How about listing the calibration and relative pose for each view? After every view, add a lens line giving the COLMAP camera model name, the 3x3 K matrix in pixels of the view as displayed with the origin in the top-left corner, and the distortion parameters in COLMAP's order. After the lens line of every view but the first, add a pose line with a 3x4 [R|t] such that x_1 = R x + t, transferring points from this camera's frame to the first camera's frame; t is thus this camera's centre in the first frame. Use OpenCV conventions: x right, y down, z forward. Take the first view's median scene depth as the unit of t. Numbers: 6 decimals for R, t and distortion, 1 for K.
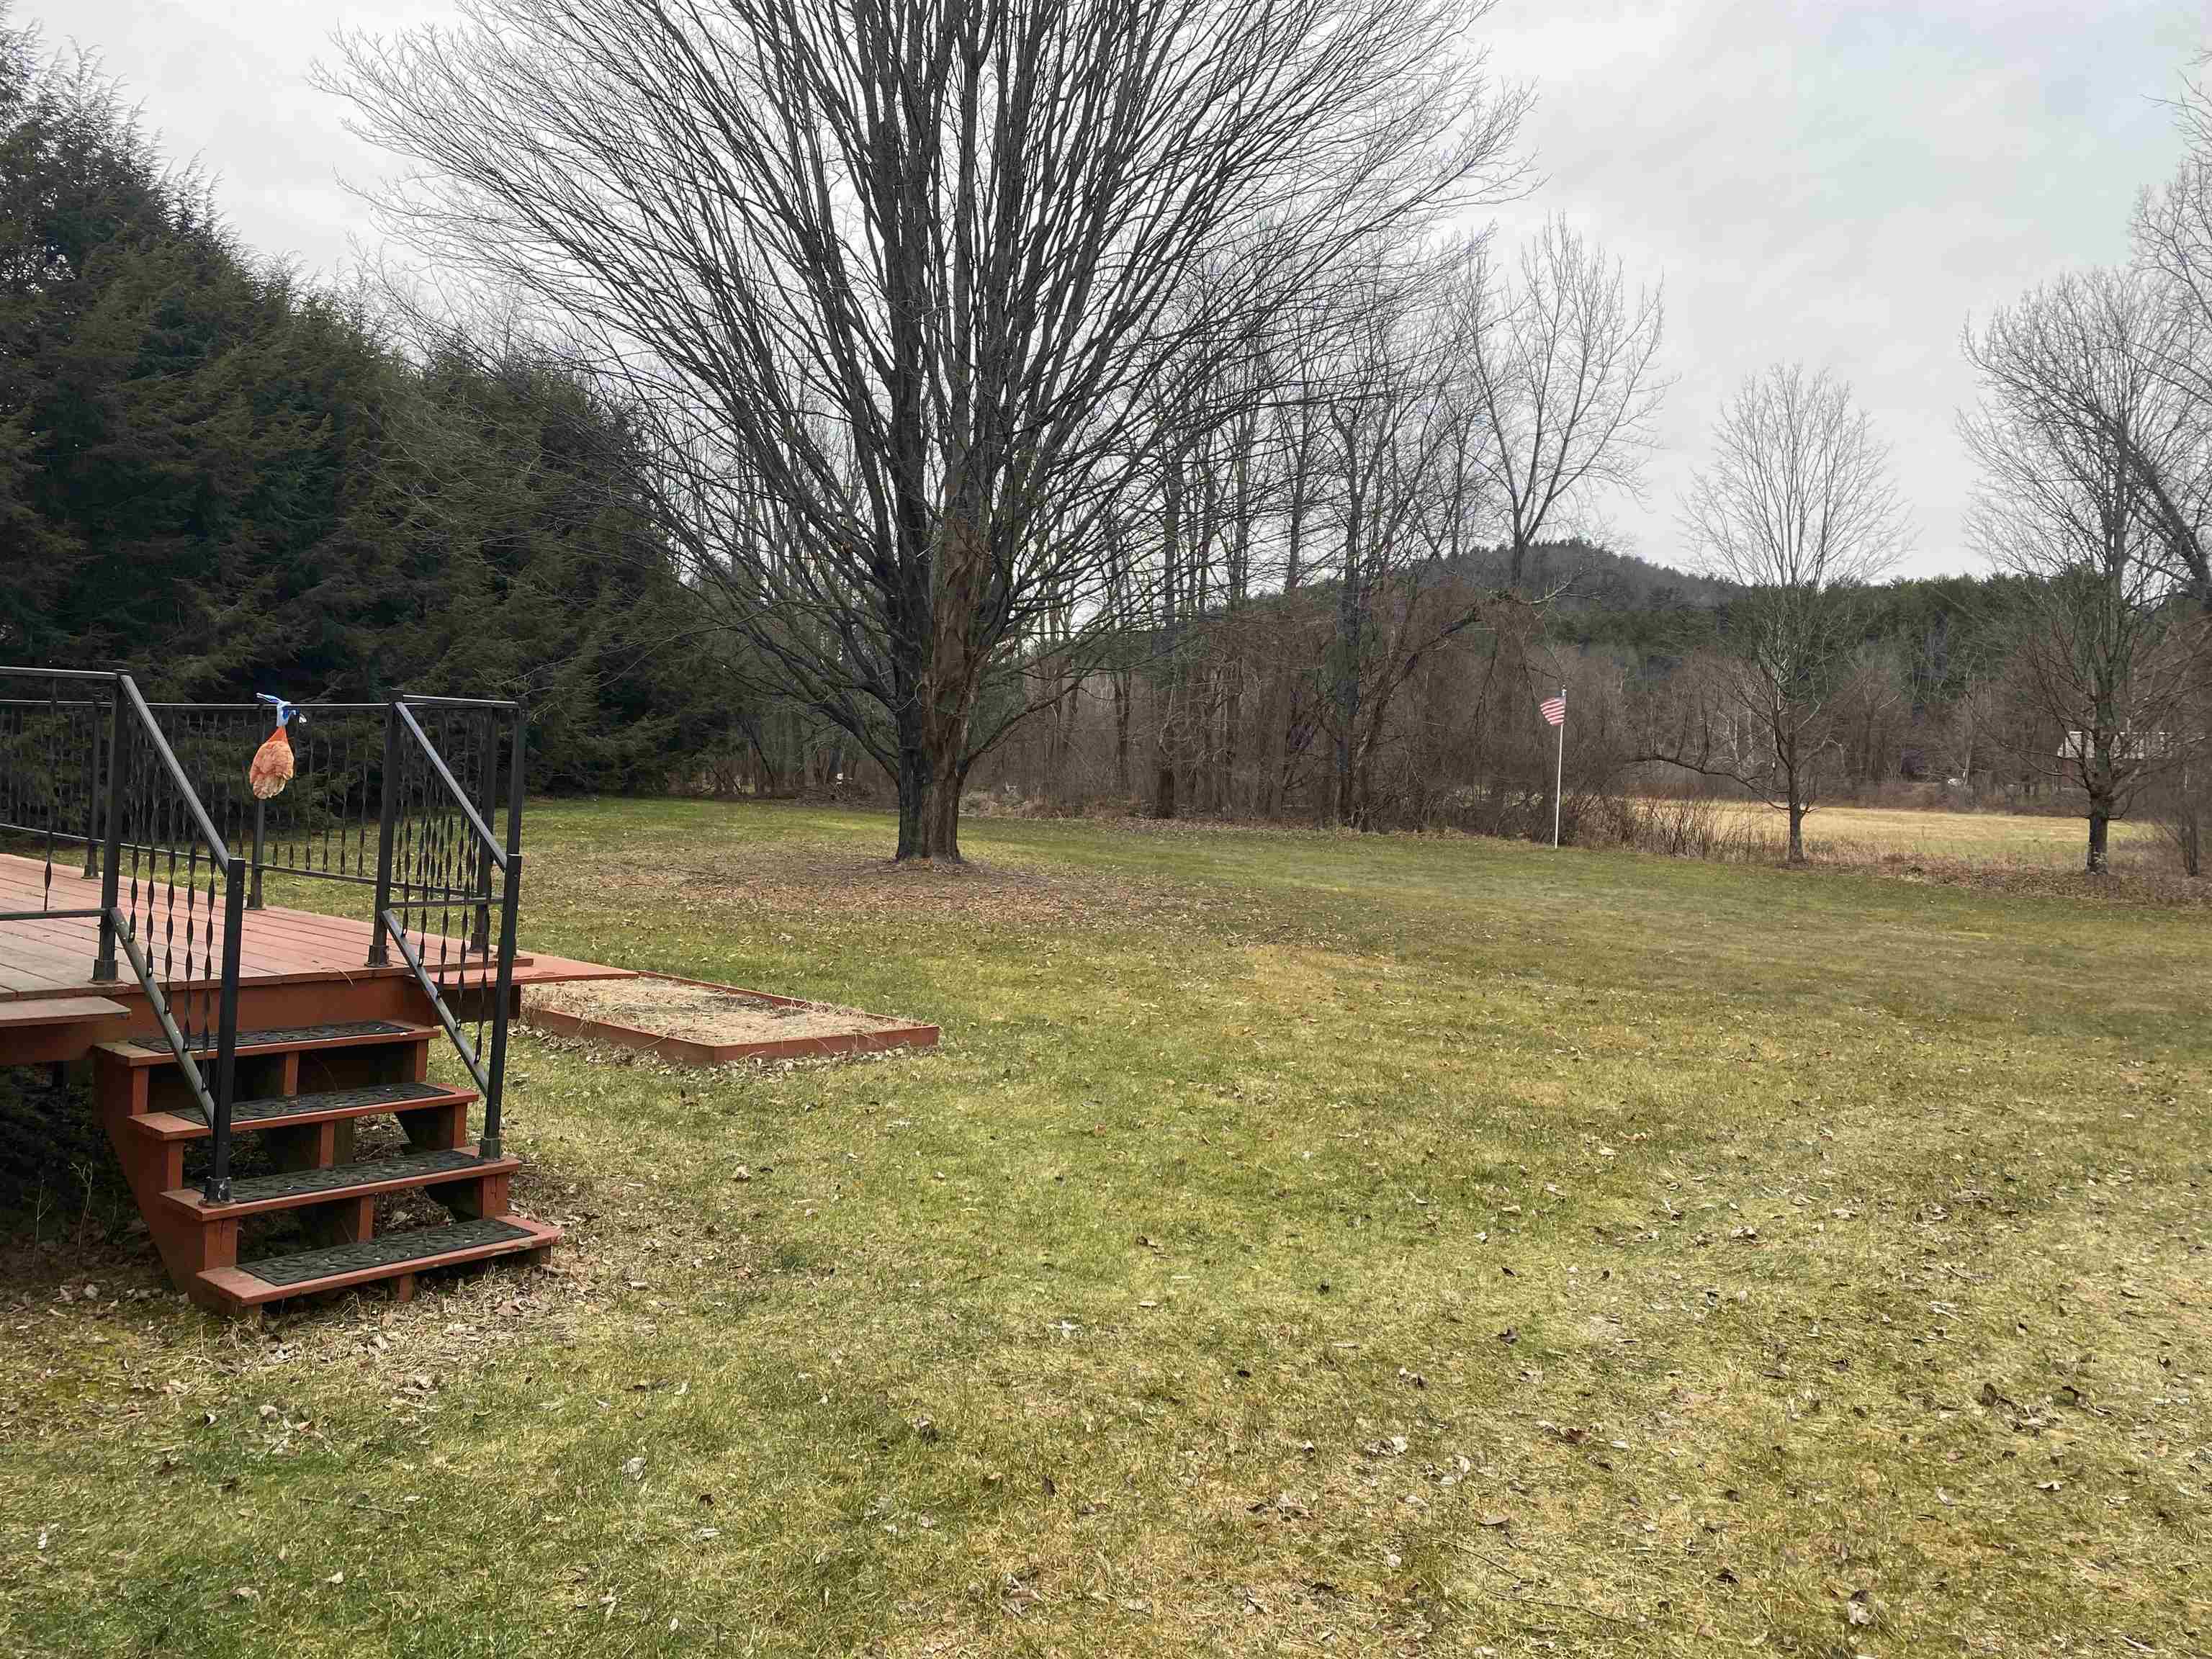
lens RADIAL K [[1691.9, 0, 1106.0], [0, 1691.9, 828.1], [0, 0, 1]] dist [0.051302, -0.036425]
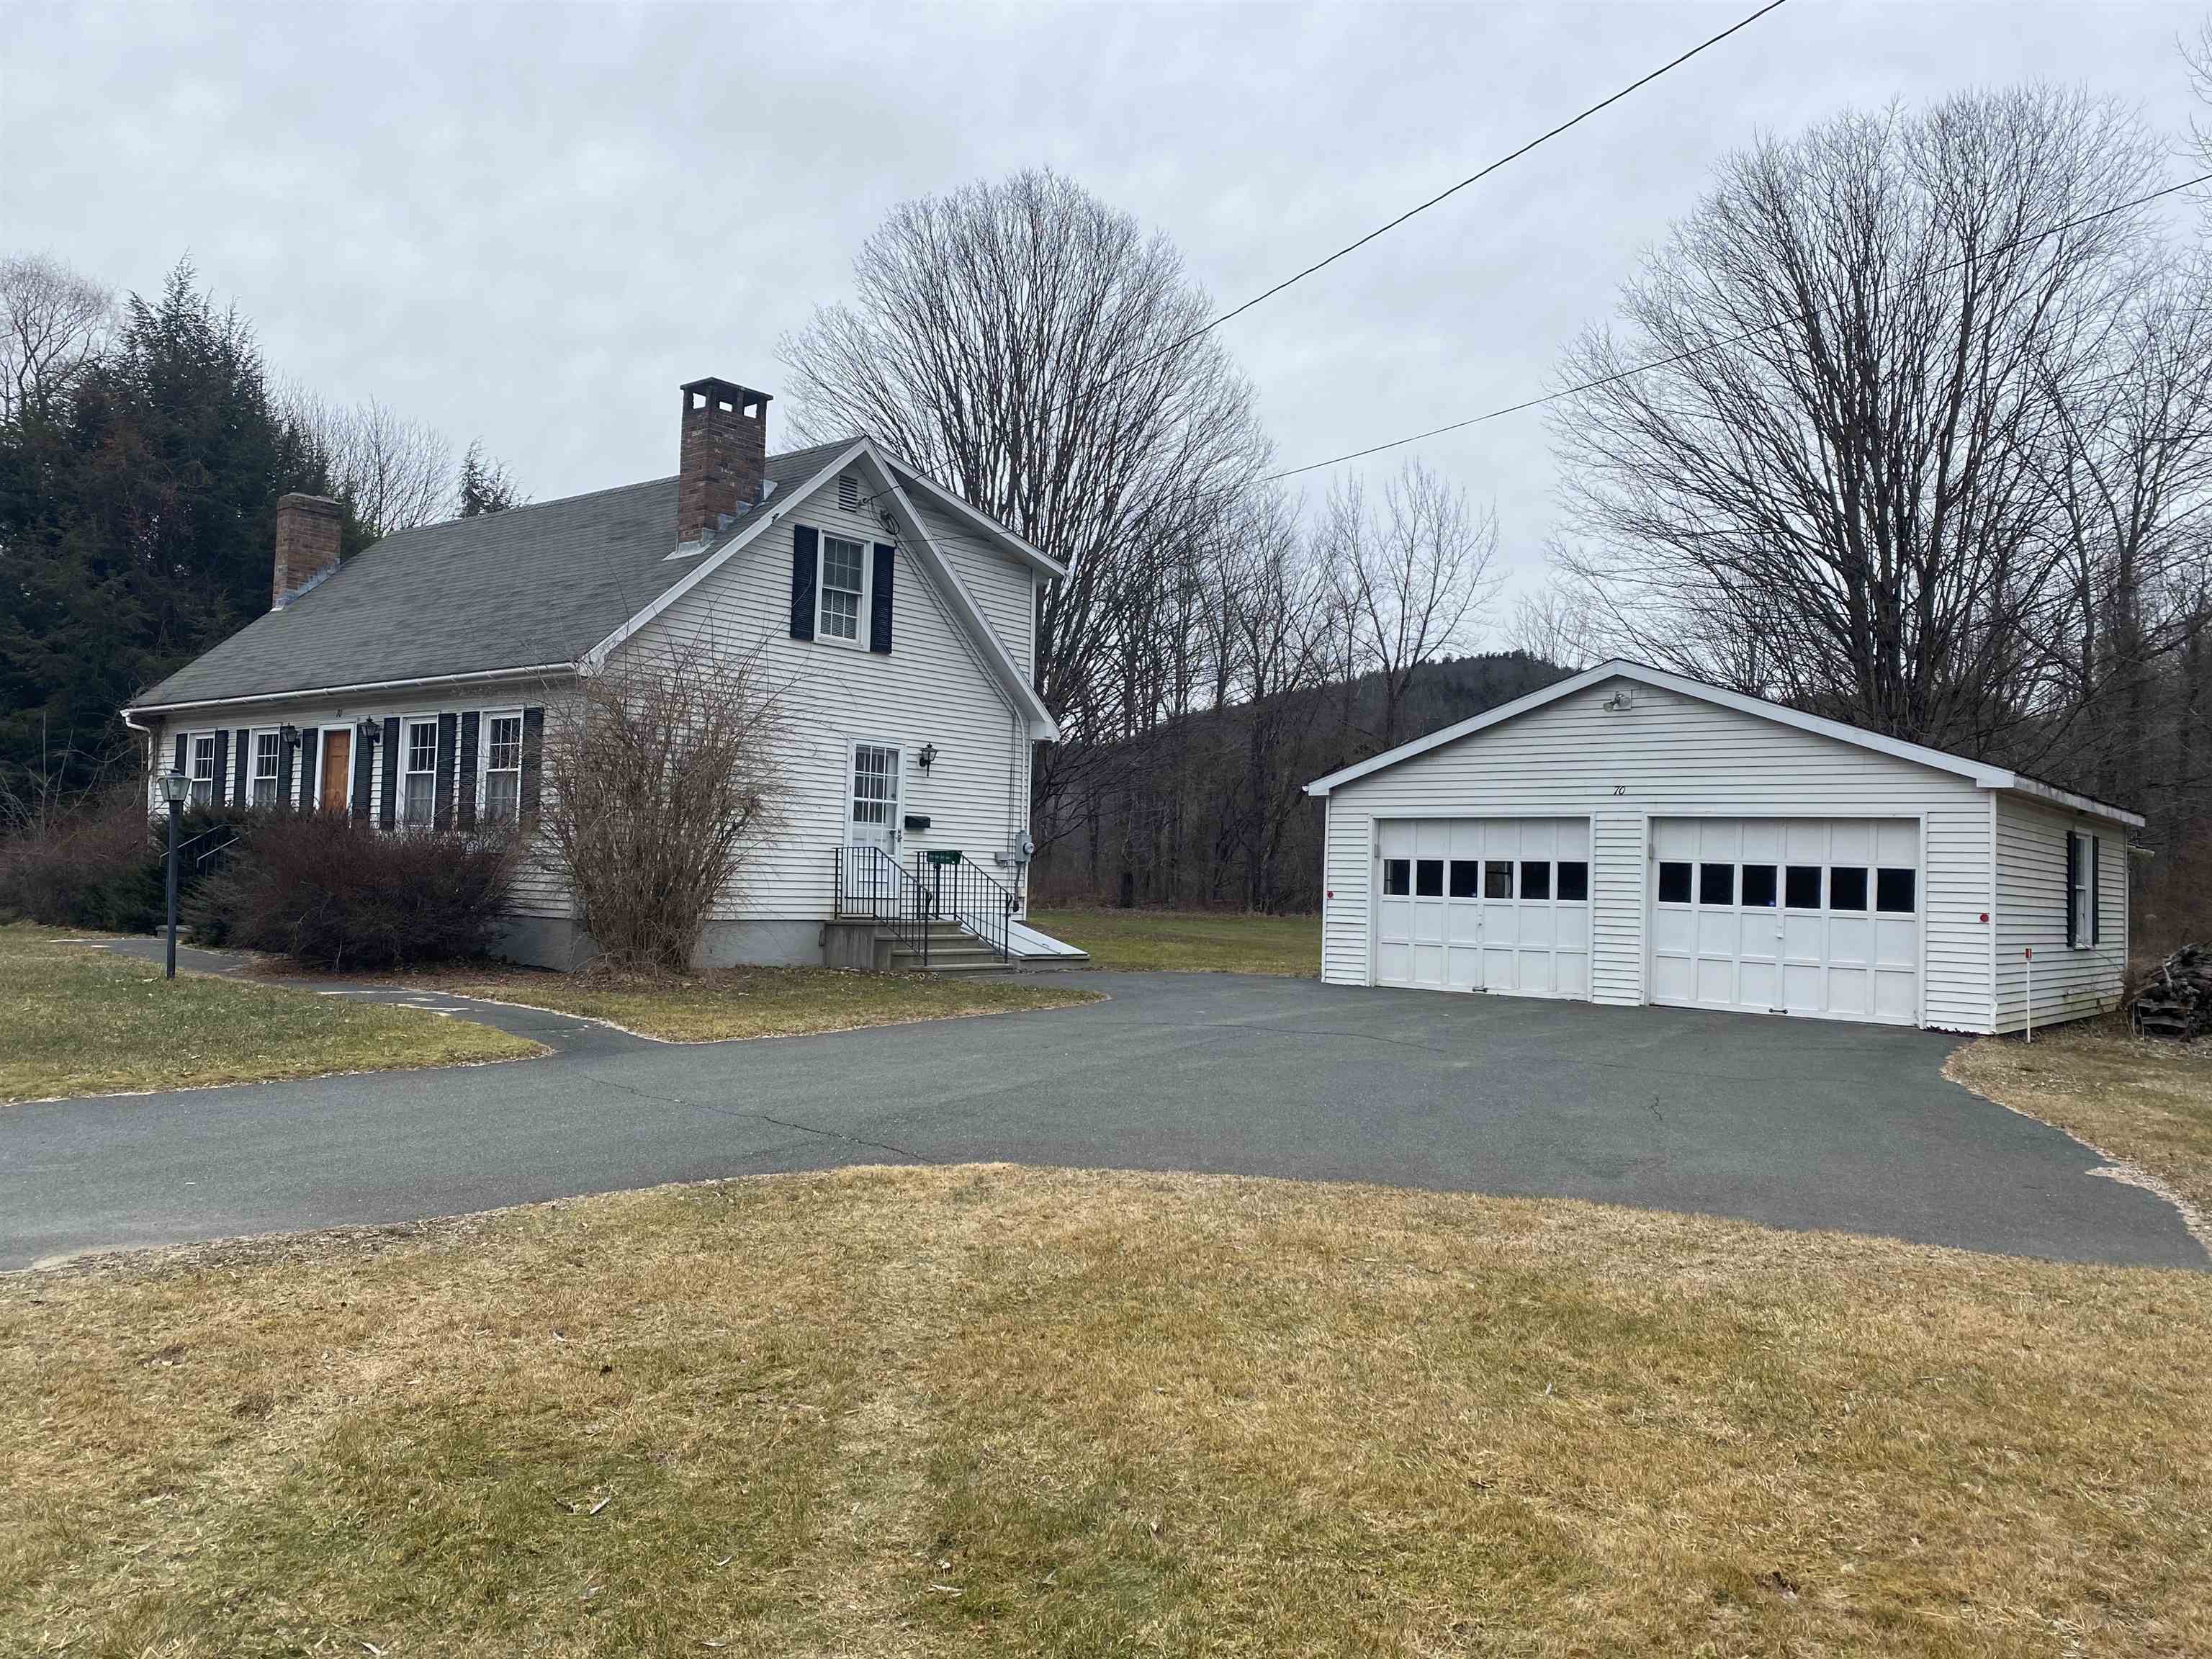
lens RADIAL K [[1691.9, 0, 1103.6], [0, 1691.9, 825.7], [0, 0, 1]] dist [0.051302, -0.036425]
pose [[0.999724, -0.008471, 0.021933, -0.011998], [0.009851, 0.997926, -0.063613, 0.013561], [-0.021348, 0.063812, 0.997734, -0.333191]]
